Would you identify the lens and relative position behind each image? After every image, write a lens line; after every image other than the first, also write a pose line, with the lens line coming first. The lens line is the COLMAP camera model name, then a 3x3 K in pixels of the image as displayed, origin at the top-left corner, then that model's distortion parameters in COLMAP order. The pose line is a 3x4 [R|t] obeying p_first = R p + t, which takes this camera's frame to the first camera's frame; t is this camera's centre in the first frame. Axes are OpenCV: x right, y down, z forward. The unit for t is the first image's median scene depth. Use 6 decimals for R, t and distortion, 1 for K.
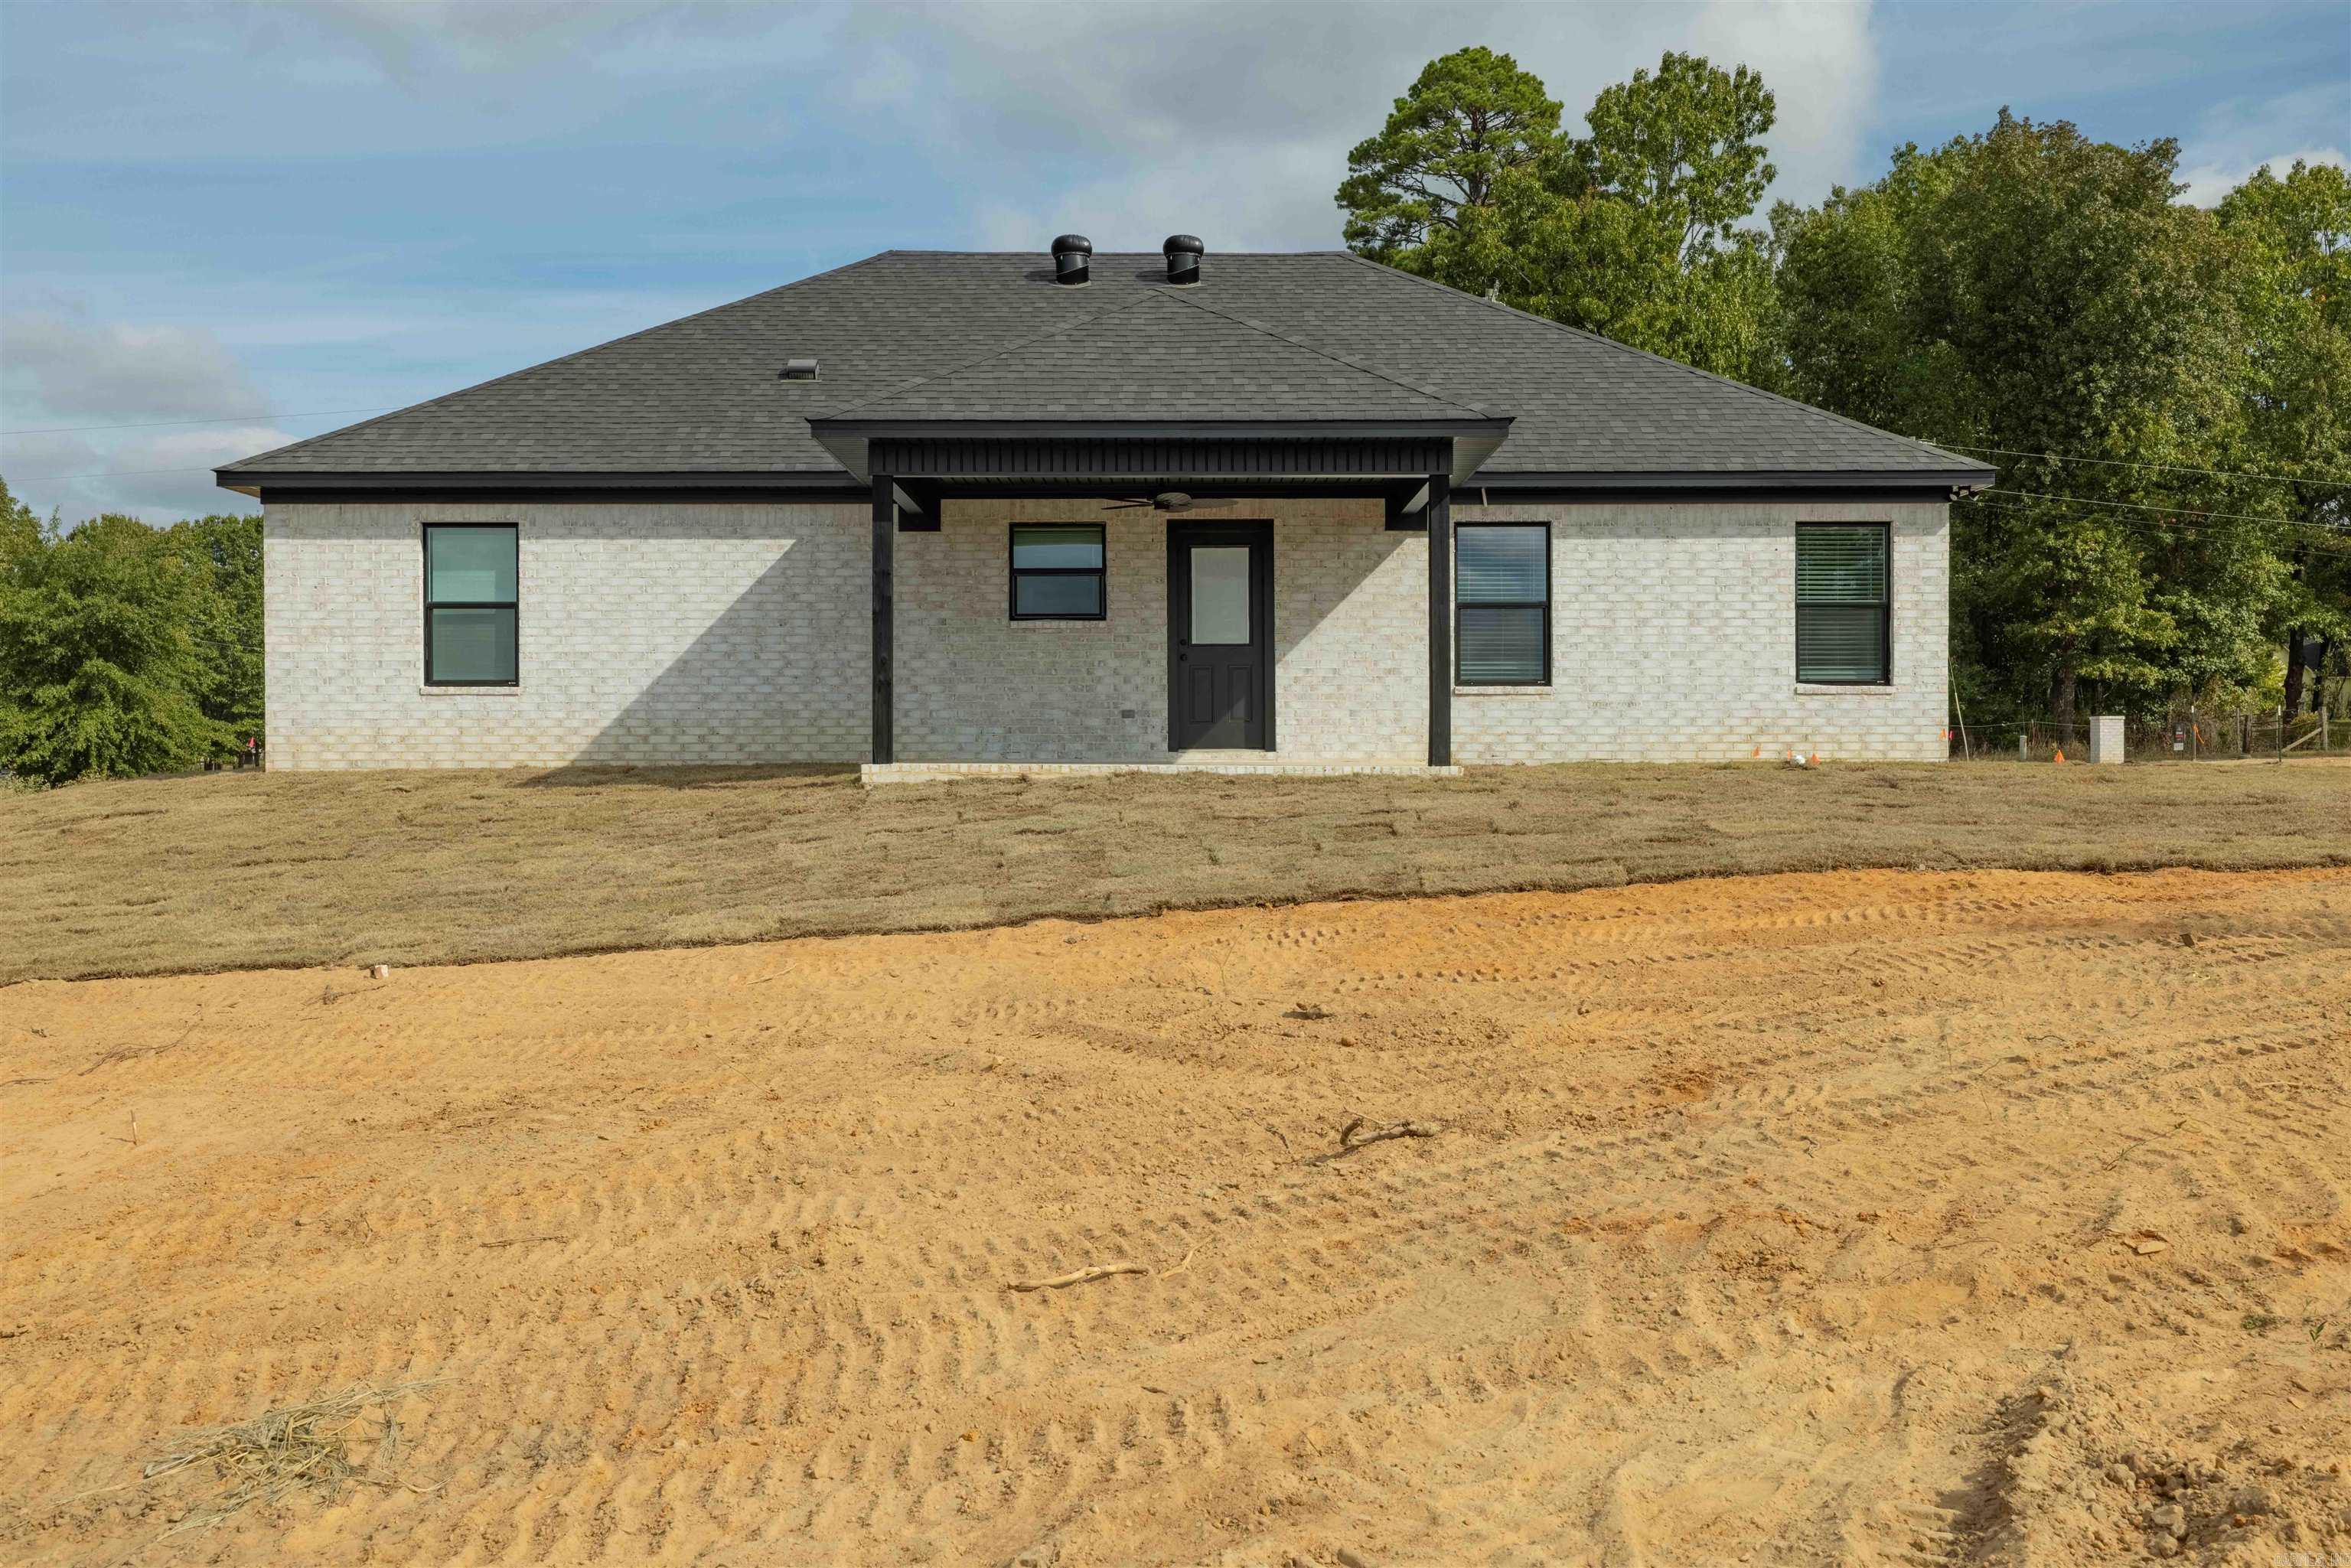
lens RADIAL K [[2359.0, 0, 1175.2], [0, 2359.0, 782.9], [0, 0, 1]] dist [-0.004013, 0.000000]
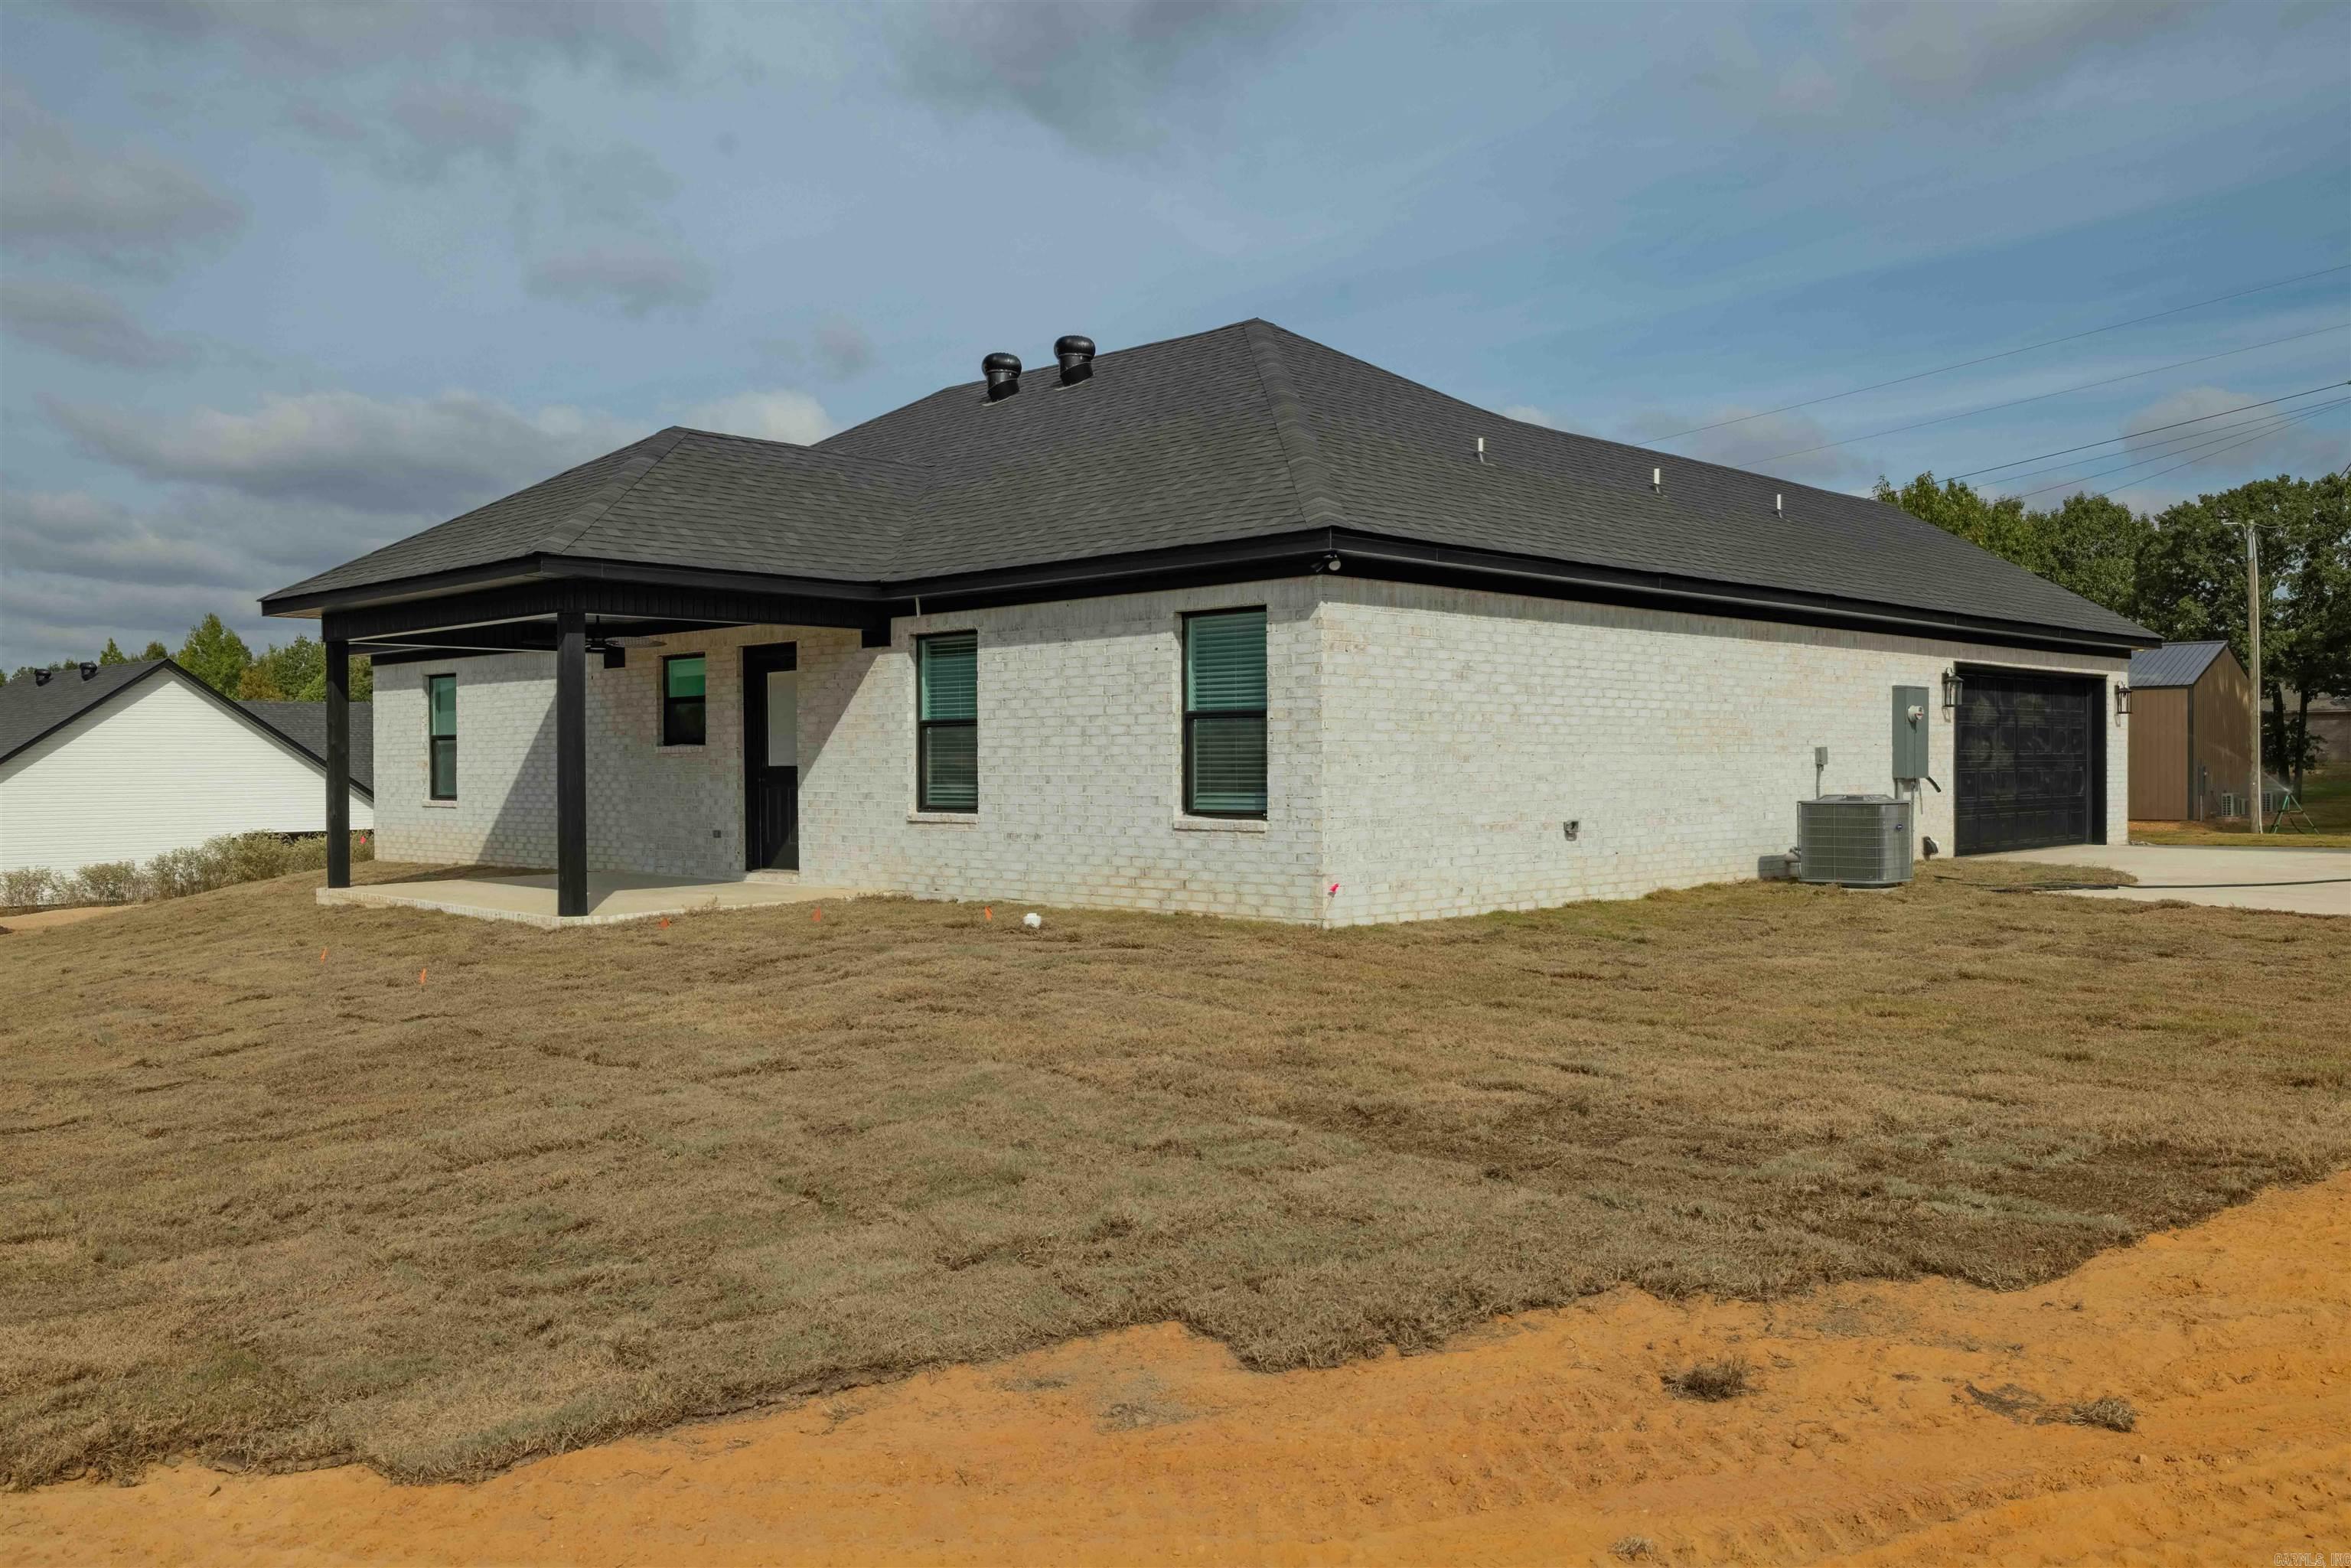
lens RADIAL K [[1885.0, 0, 1175.5], [0, 1885.0, 777.7], [0, 0, 1]] dist [-0.004406, -0.000944]
pose [[0.711840, 0.003103, -0.702335, 0.710363], [-0.002763, 0.999995, 0.001617, -0.056095], [0.702337, 0.000790, 0.711844, 0.547741]]
